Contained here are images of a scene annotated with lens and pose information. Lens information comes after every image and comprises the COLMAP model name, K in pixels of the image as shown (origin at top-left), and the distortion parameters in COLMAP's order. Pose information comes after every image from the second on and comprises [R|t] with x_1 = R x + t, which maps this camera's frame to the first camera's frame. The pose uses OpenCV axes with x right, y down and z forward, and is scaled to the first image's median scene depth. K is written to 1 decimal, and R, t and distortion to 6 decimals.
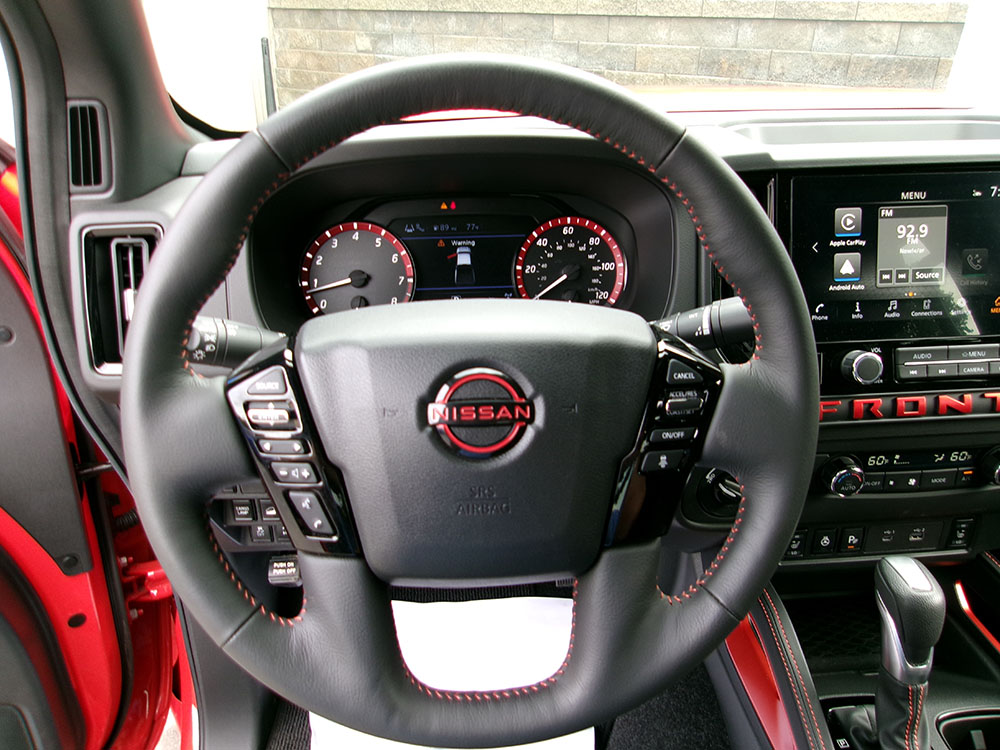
lens RADIAL K [[775.1, 0, 500.0], [0, 775.1, 375.0], [0, 0, 1]] dist [-0.026780, 0.059081]
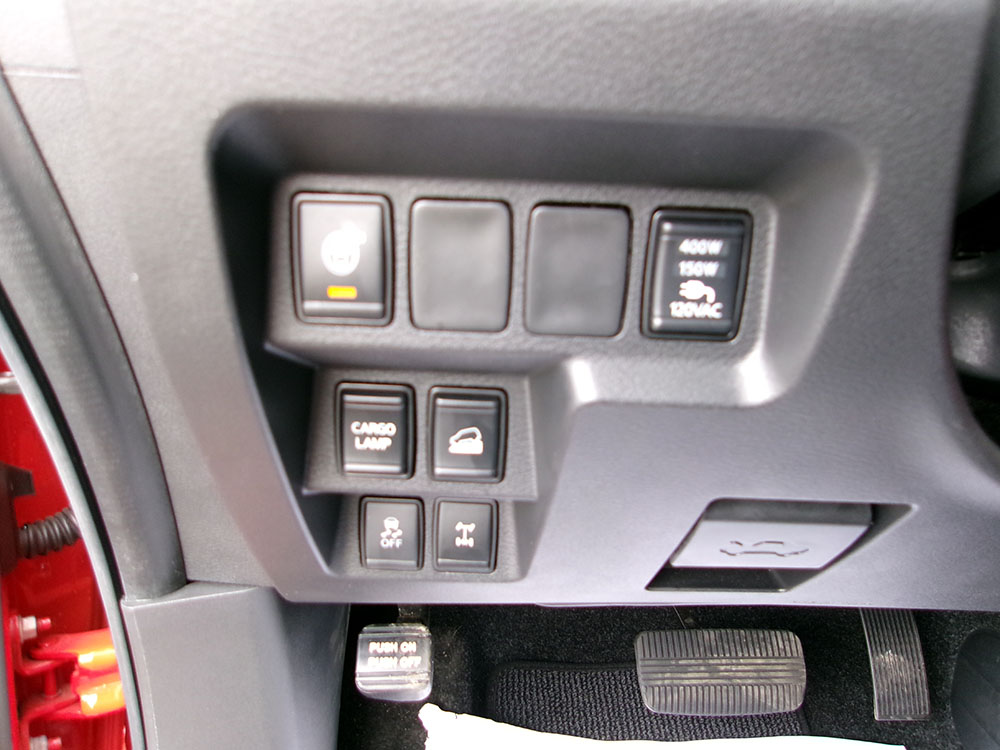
lens RADIAL K [[775.1, 0, 500.0], [0, 775.1, 375.0], [0, 0, 1]] dist [-0.026780, 0.059081]
pose [[0.998908, 0.046534, -0.004258, -0.224100], [-0.046687, 0.990041, -0.132814, 0.149657], [-0.001965, 0.132868, 0.991132, 0.553768]]
